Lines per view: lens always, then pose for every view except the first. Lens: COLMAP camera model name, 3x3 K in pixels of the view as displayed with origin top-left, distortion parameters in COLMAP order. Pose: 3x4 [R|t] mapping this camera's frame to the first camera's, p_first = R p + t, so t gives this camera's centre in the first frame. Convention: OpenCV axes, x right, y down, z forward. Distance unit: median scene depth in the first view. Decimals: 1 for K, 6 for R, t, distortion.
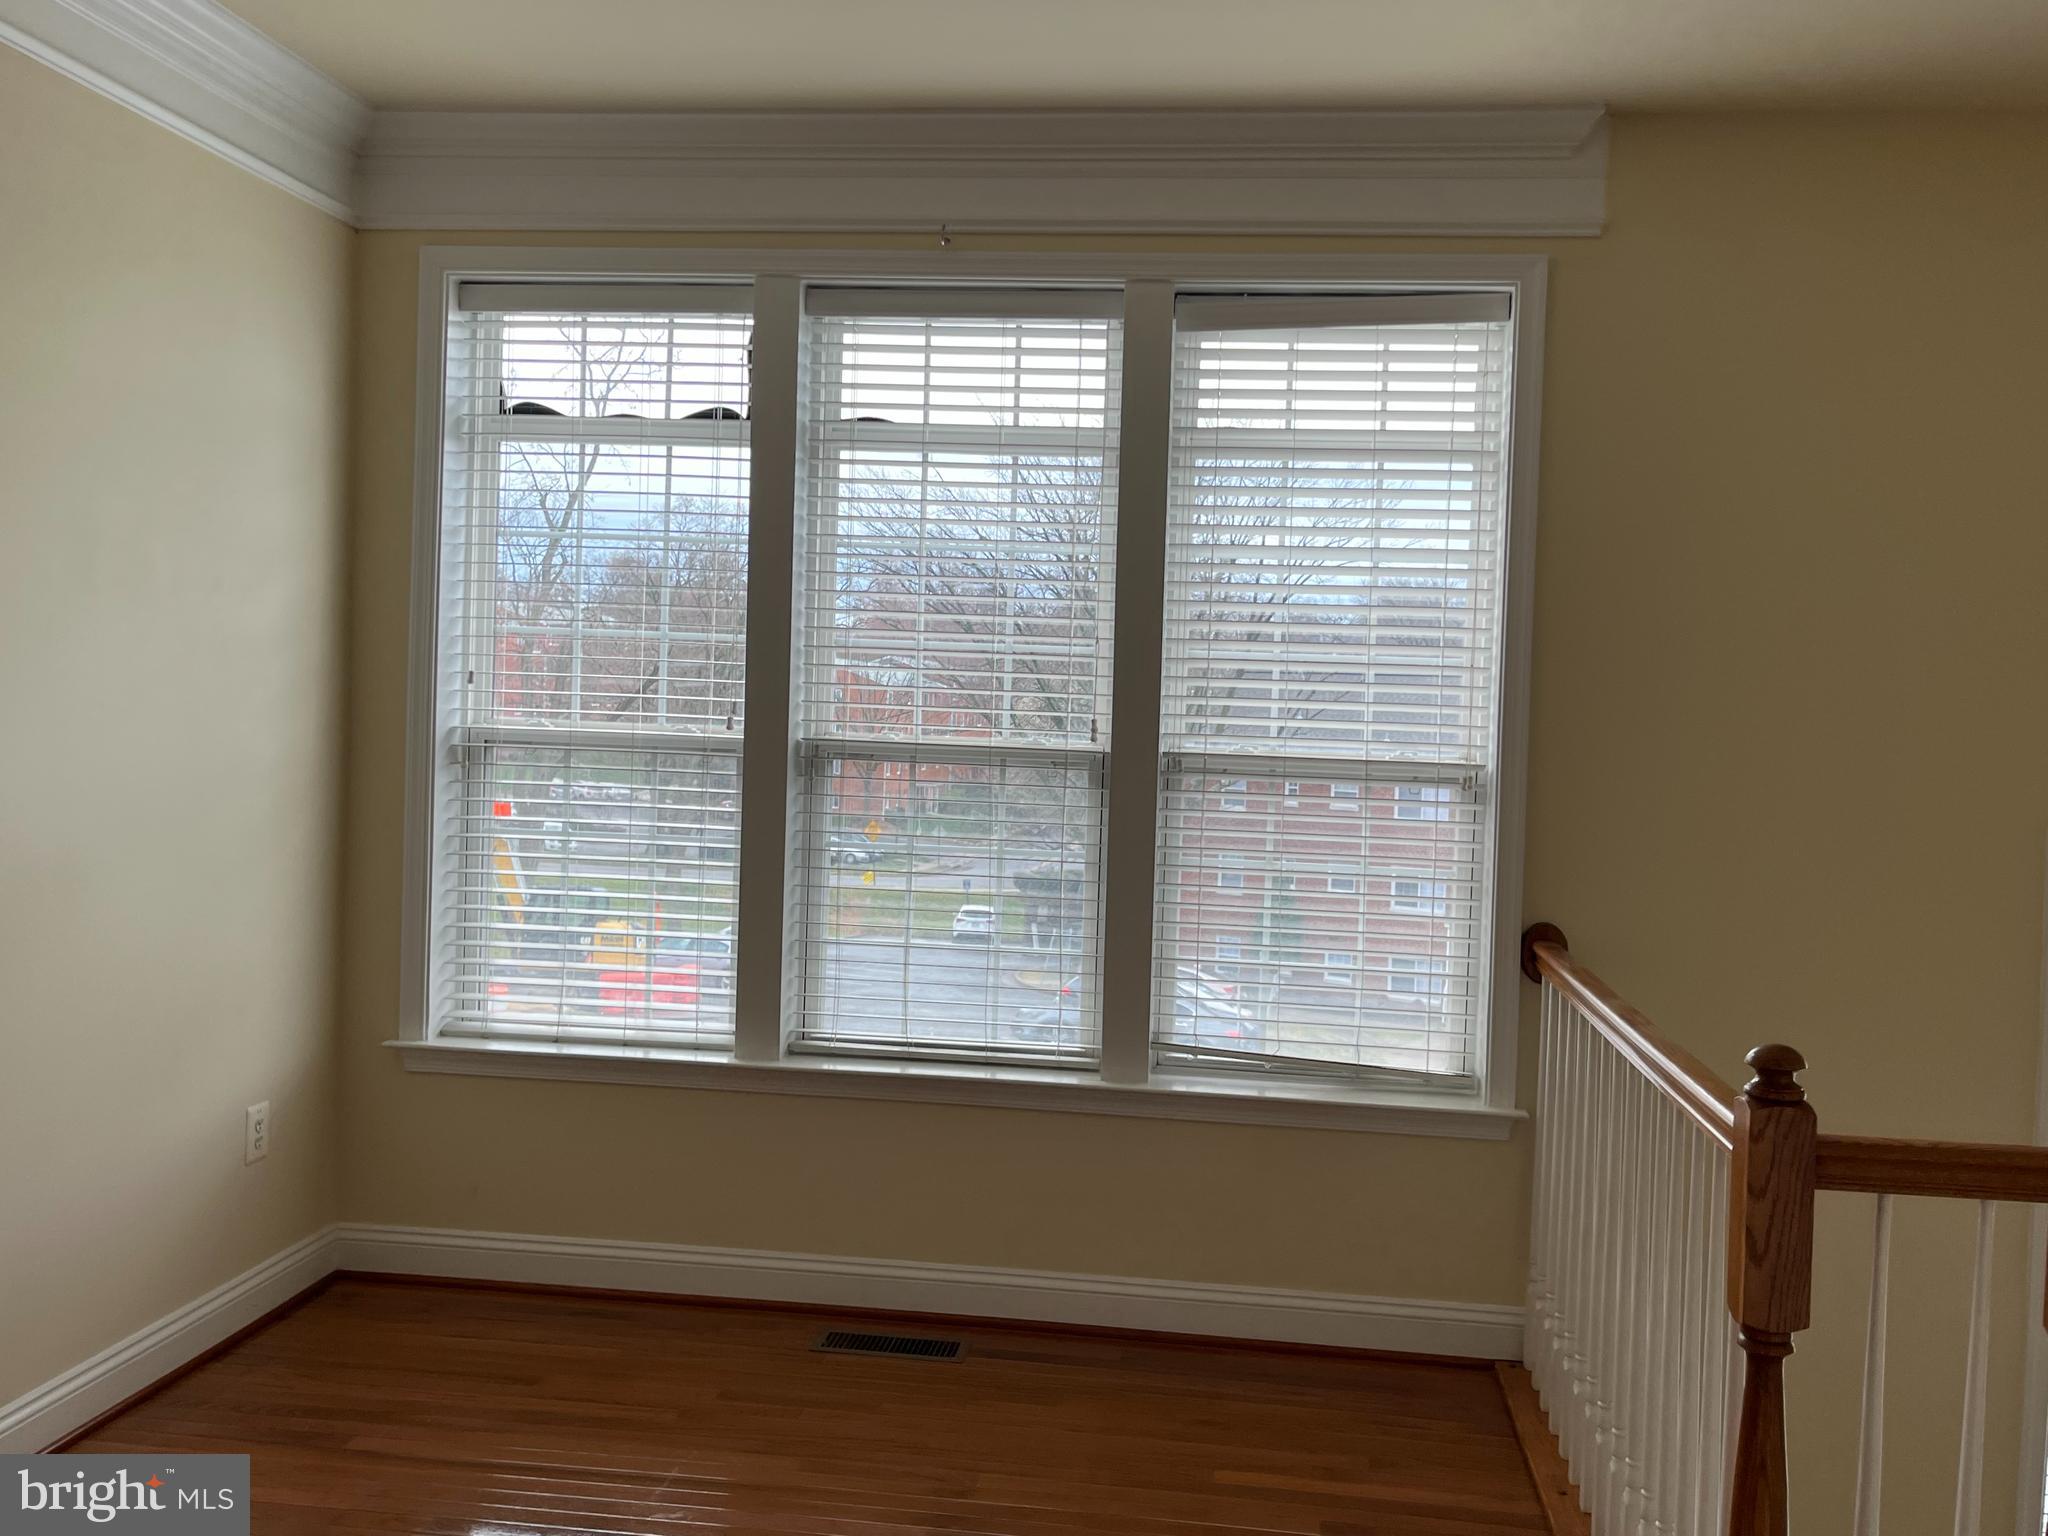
lens RADIAL K [[1770.0, 0, 1023.3], [0, 1770.0, 768.5], [0, 0, 1]] dist [0.032946, 0.006541]
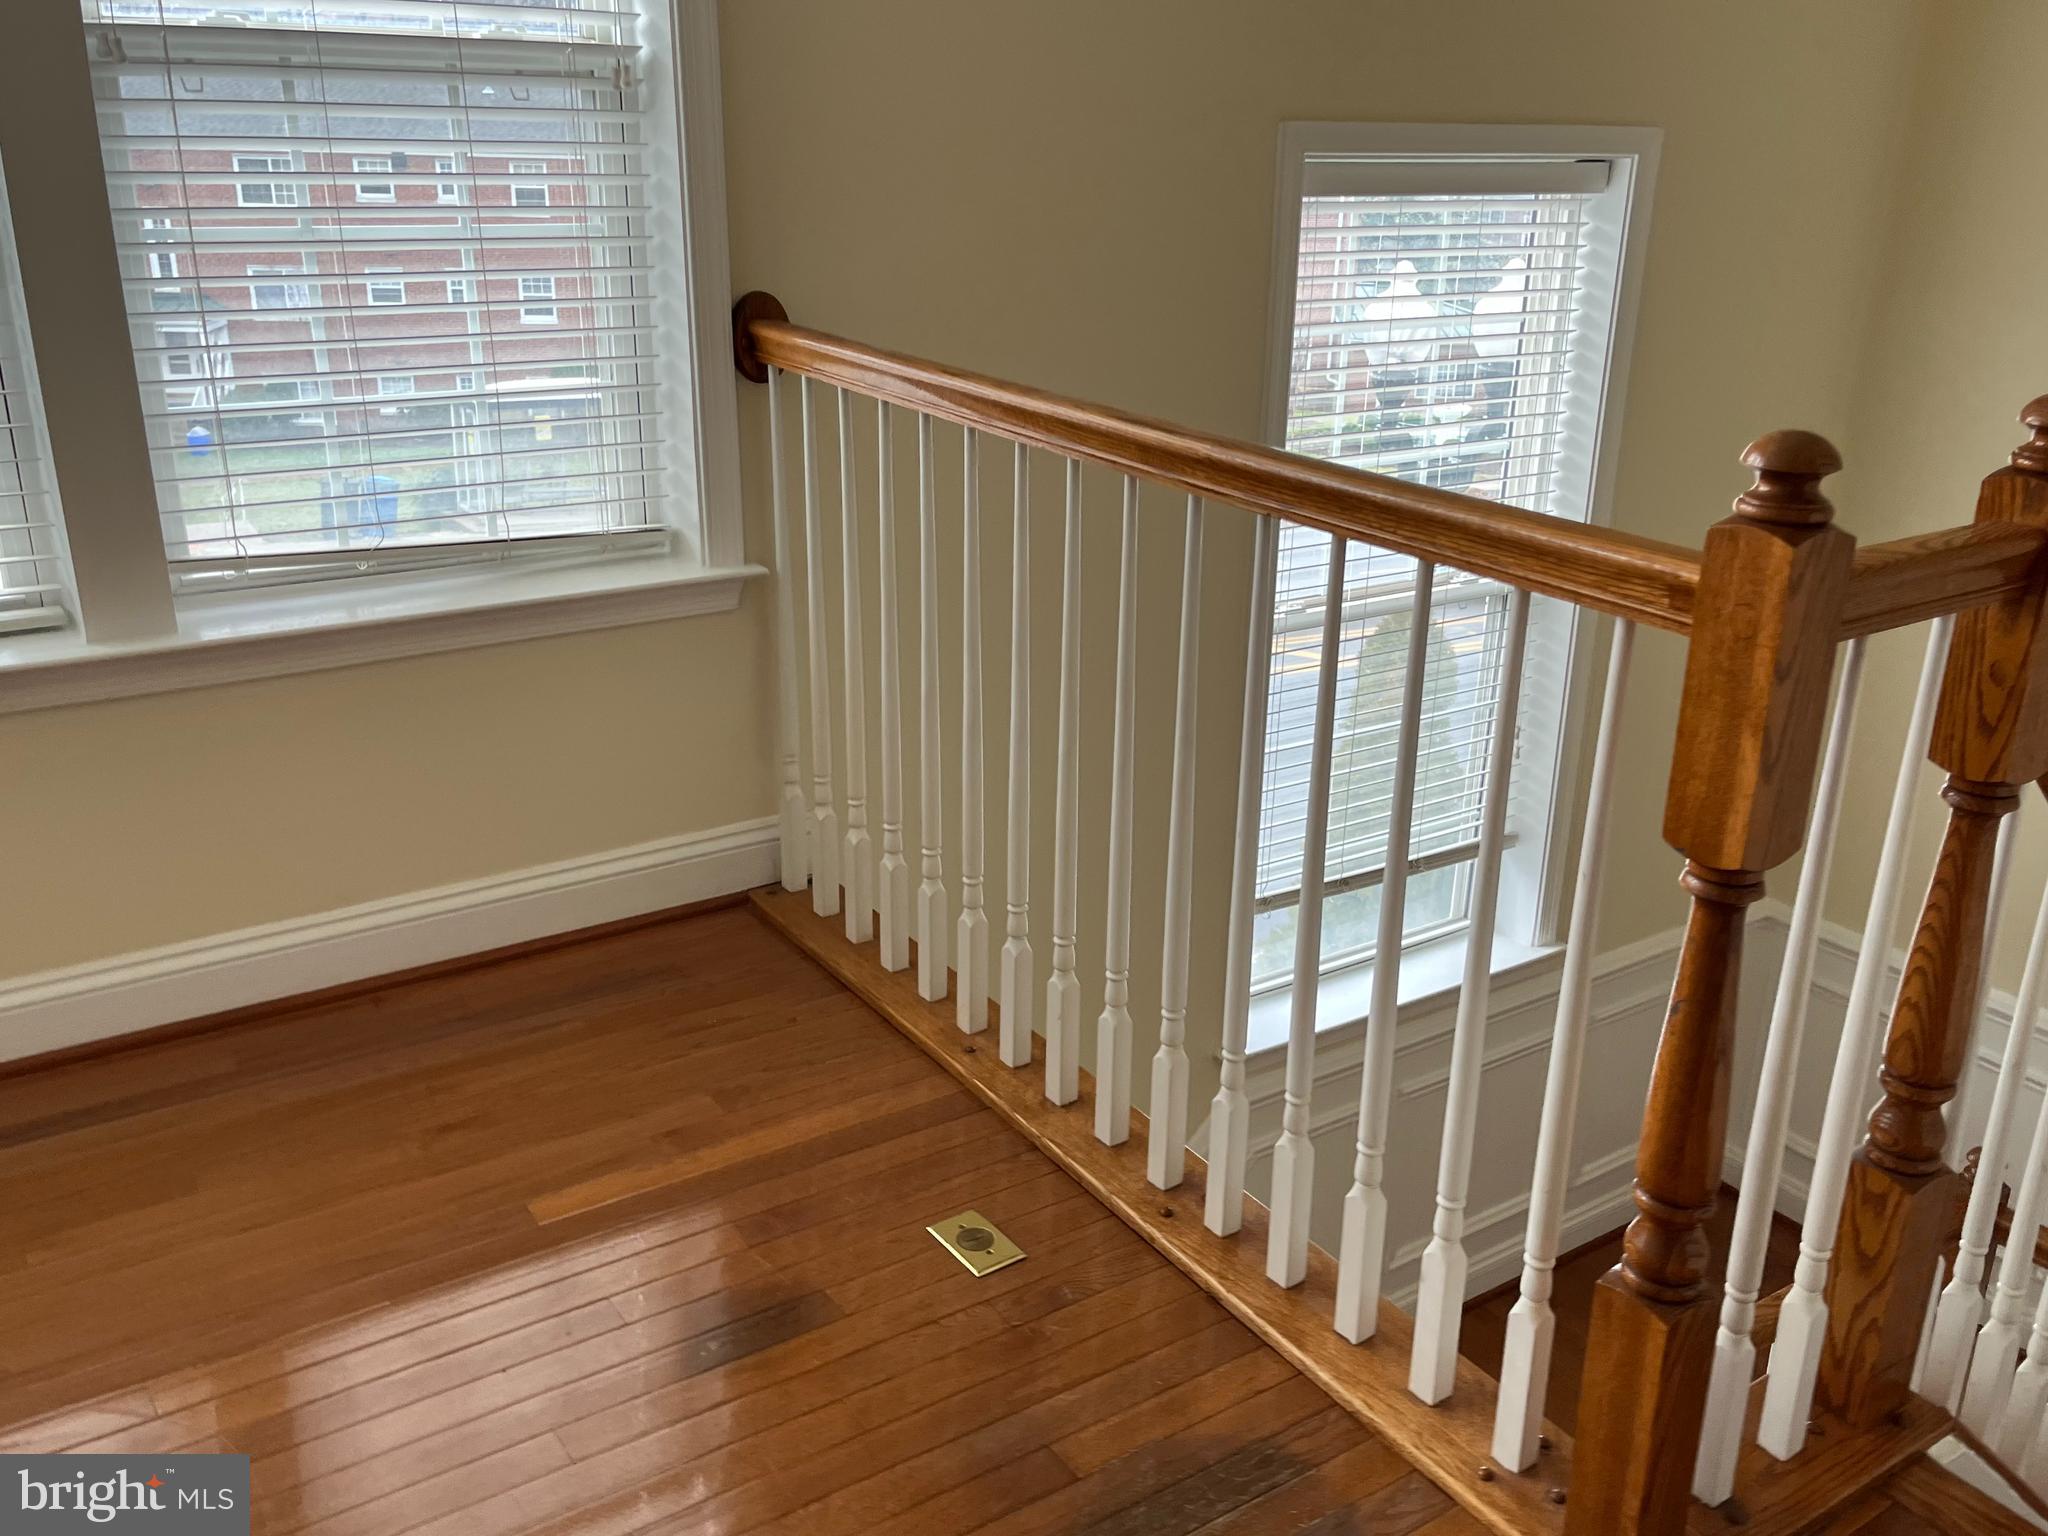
lens RADIAL K [[1770.0, 0, 1031.4], [0, 1770.0, 768.4], [0, 0, 1]] dist [0.032946, 0.006541]
pose [[0.756864, -0.250377, 0.603712, -0.085459], [0.033363, 0.937307, 0.346903, 0.022348], [-0.652720, -0.242417, 0.717767, 0.372026]]
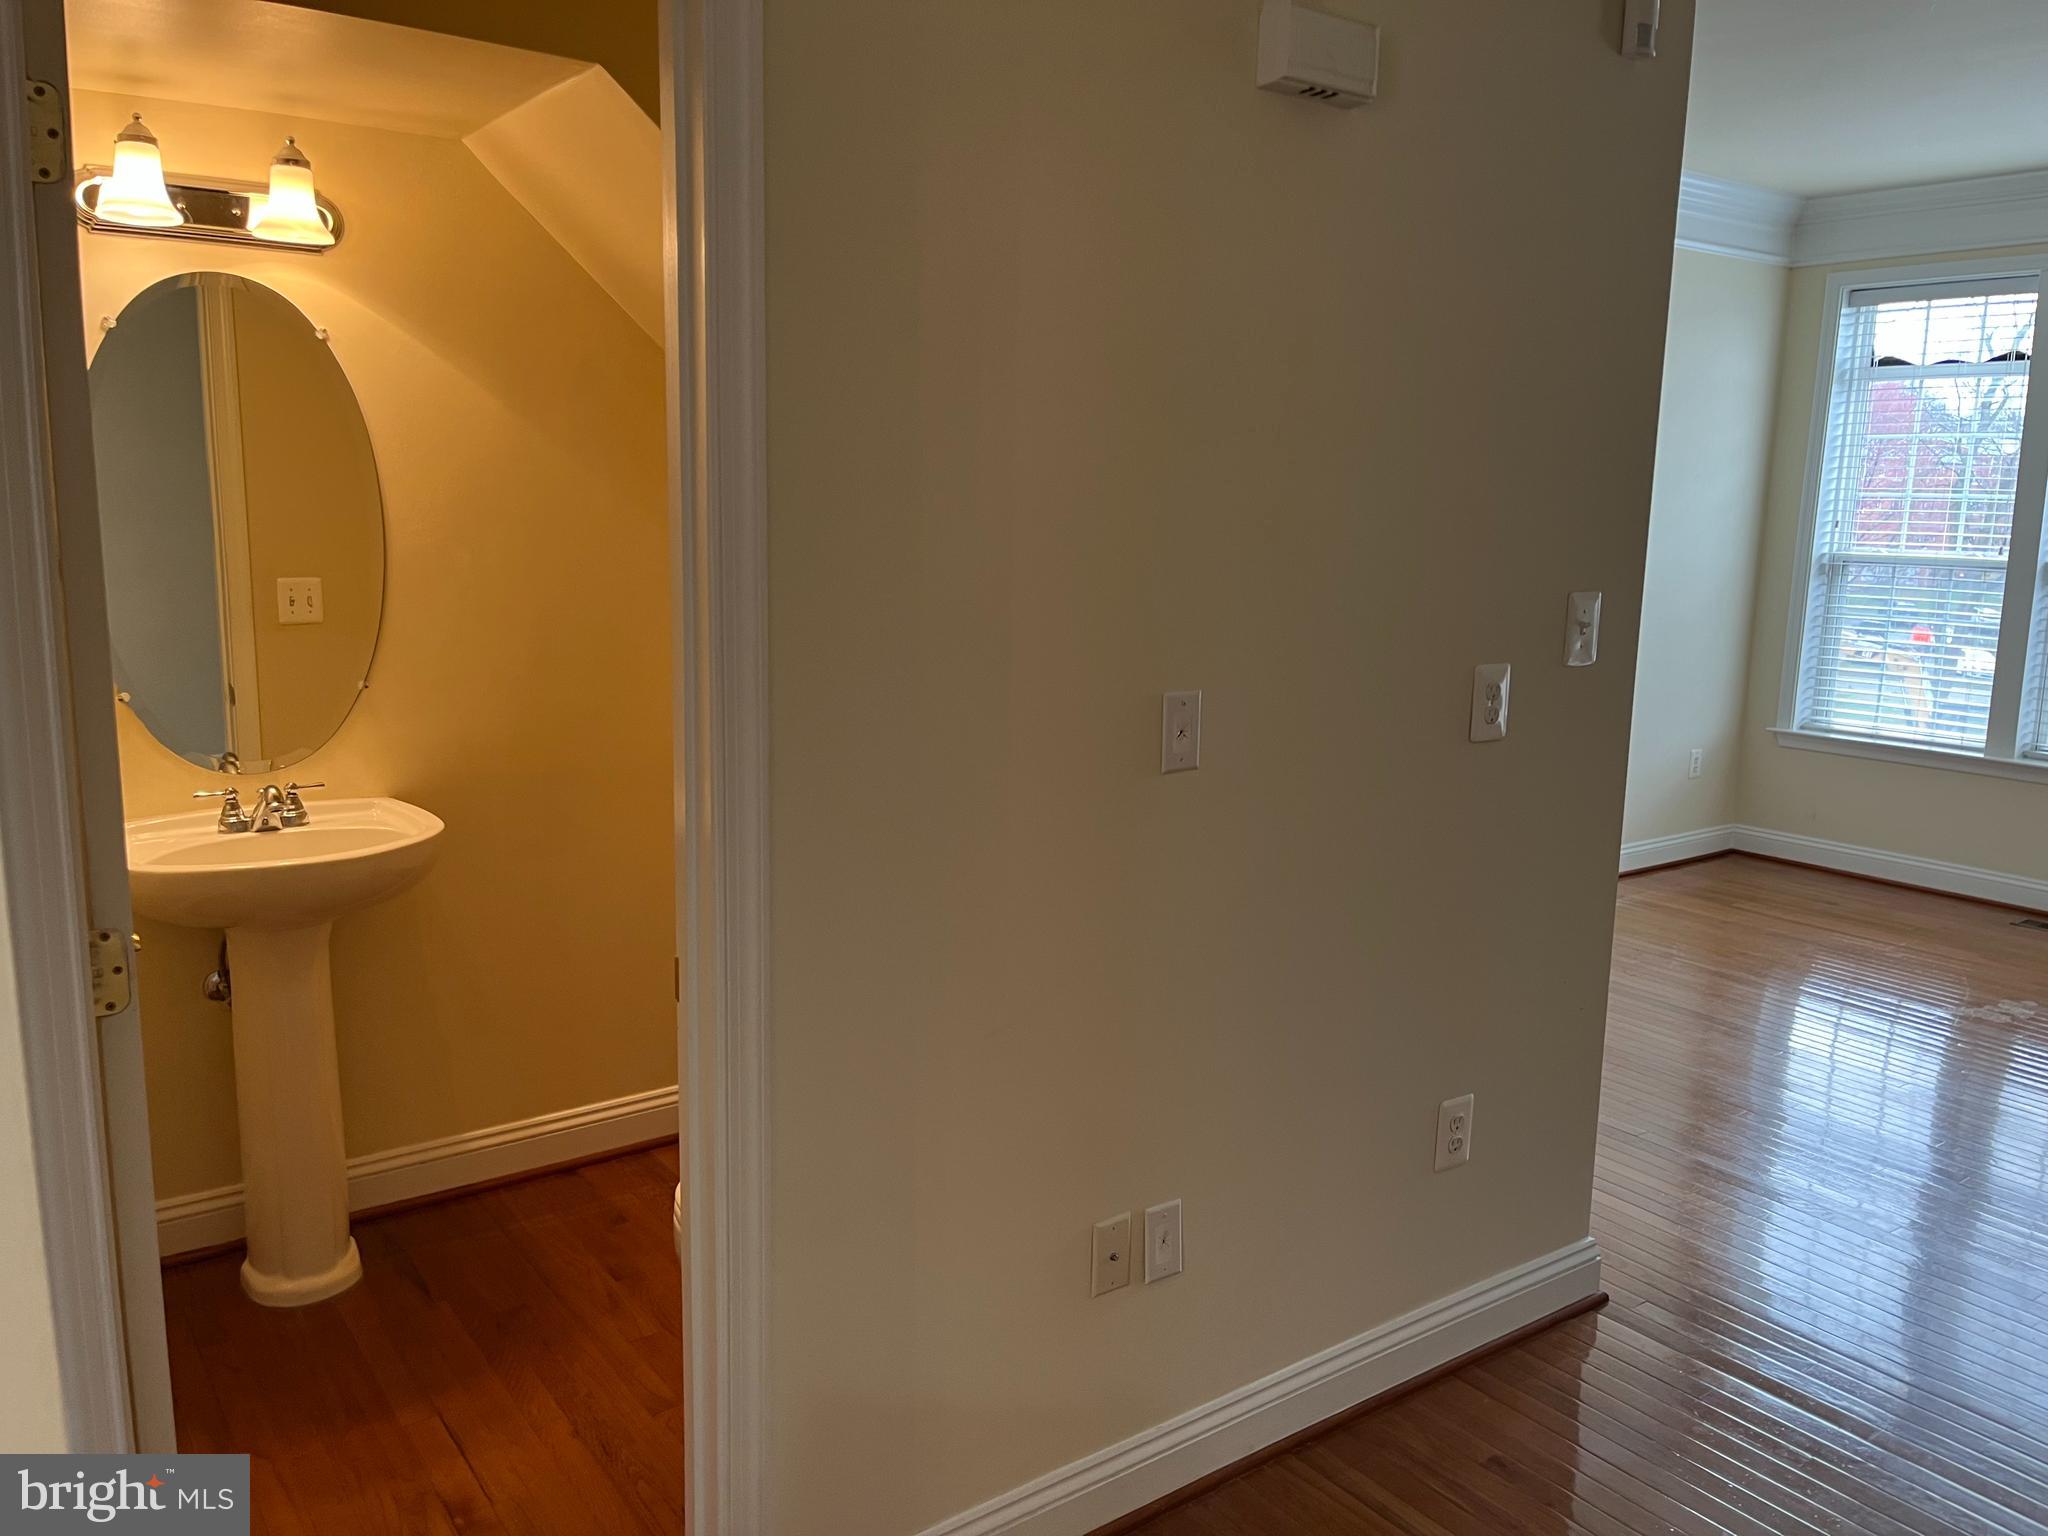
lens RADIAL K [[1562.7, 0, 1021.4], [0, 1562.7, 769.5], [0, 0, 1]] dist [0.033794, -0.047189]
pose [[0.677517, 0.100893, -0.728554, 0.291429], [-0.026930, 0.993285, 0.112511, 0.035304], [0.735014, -0.056609, 0.675685, -0.633493]]
